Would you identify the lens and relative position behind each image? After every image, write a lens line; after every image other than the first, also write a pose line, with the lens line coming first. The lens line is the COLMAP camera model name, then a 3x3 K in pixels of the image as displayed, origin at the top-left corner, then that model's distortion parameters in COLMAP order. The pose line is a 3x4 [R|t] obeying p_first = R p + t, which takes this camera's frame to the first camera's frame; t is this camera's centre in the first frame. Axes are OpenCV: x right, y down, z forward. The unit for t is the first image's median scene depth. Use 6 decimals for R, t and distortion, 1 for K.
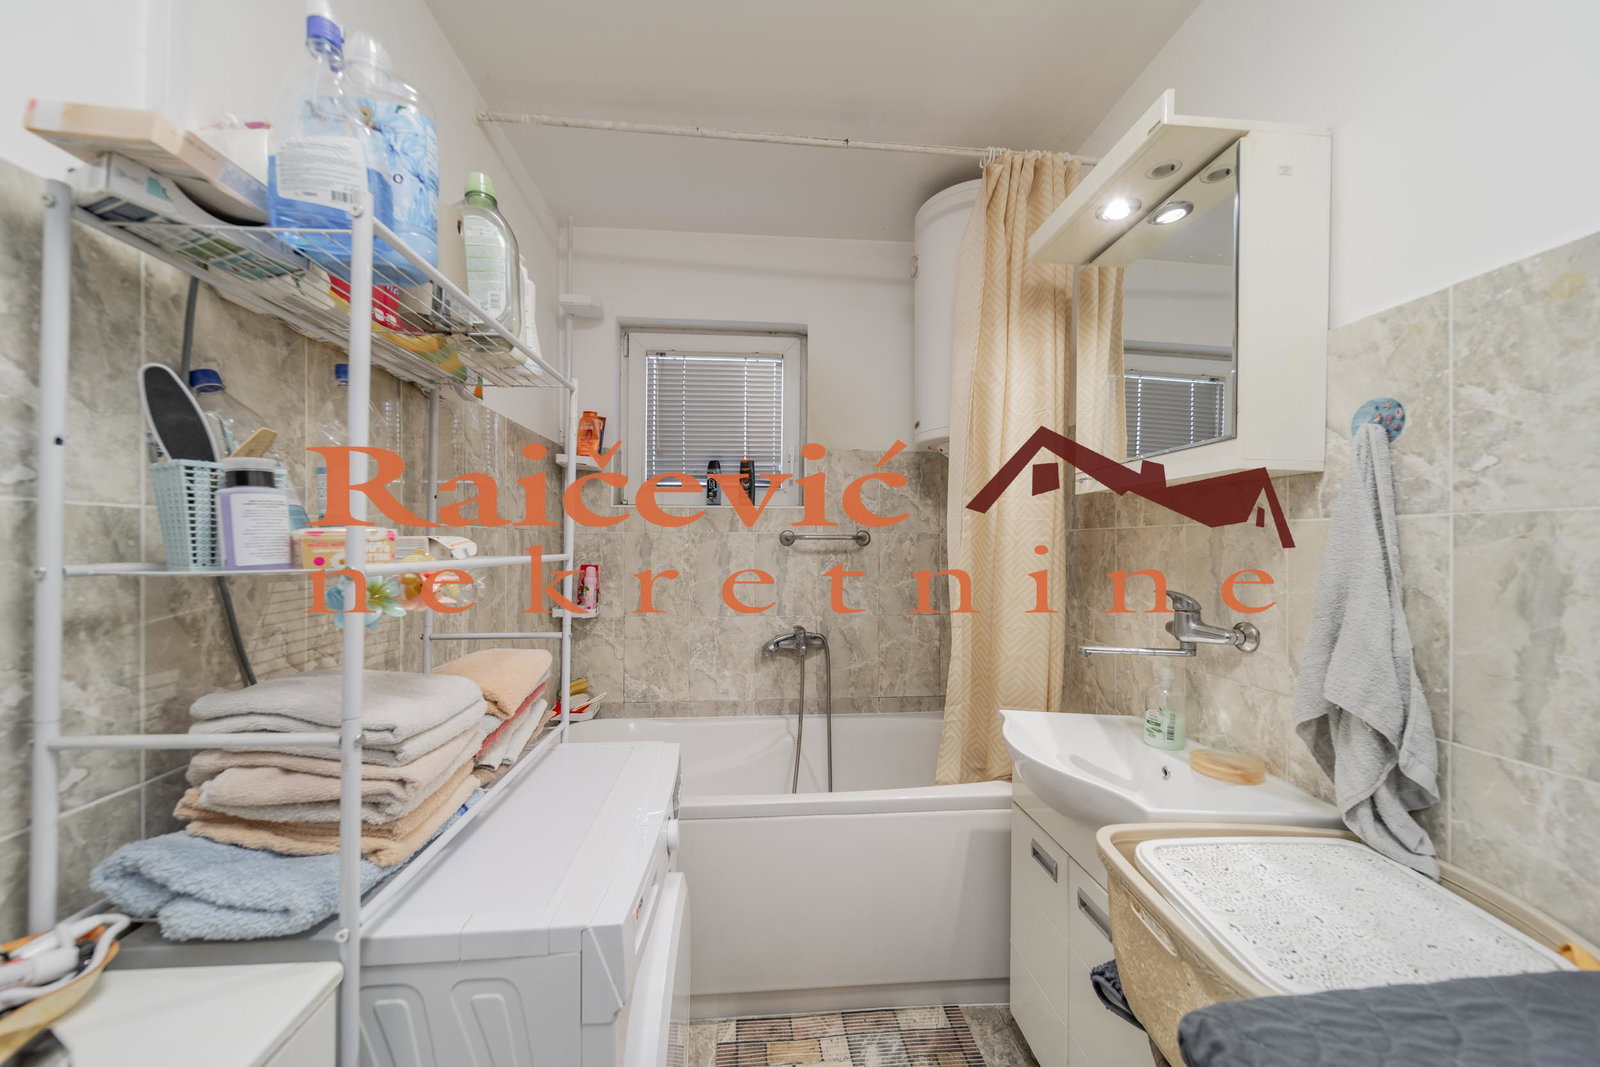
lens RADIAL K [[574.6, 0, 795.9], [0, 574.6, 542.3], [0, 0, 1]] dist [0.002360, -0.001906]
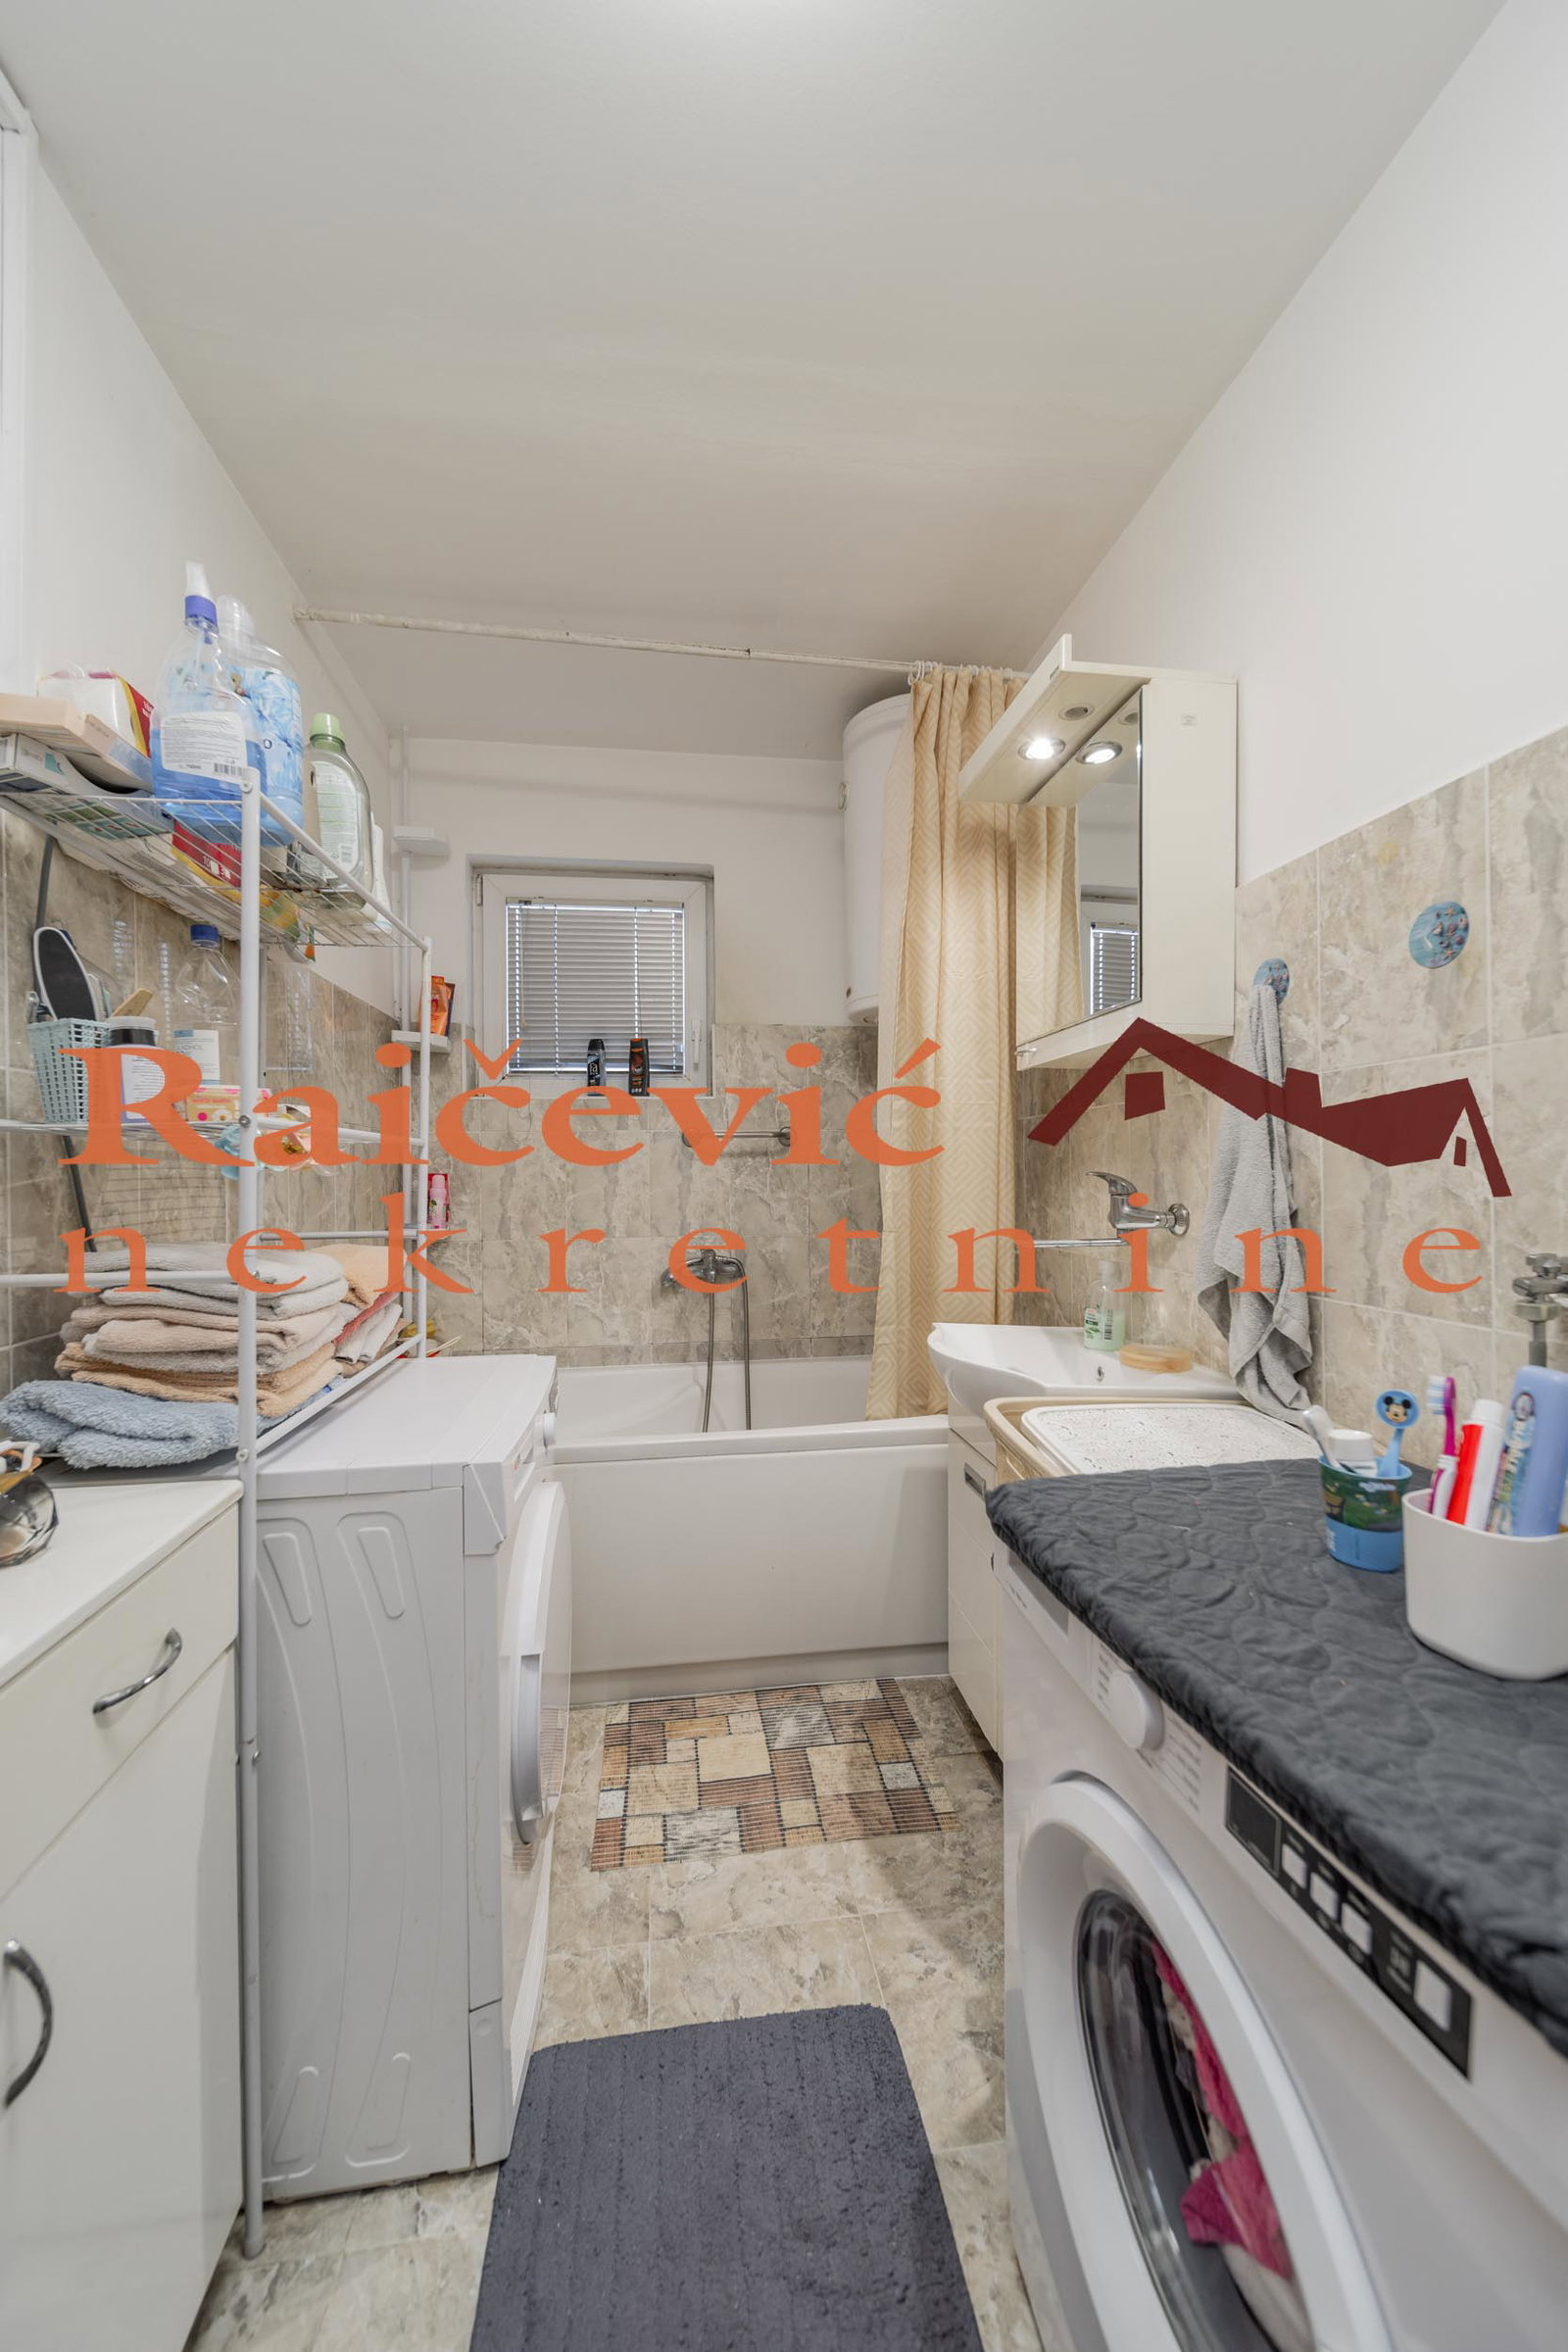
lens RADIAL K [[844.7, 0, 768.8], [0, 844.7, 1172.5], [0, 0, 1]] dist [0.002360, -0.001906]
pose [[0.998628, -0.013372, 0.050629, 0.059048], [0.013260, 0.999909, 0.002533, 0.072856], [-0.050658, -0.001858, 0.998714, -0.294251]]
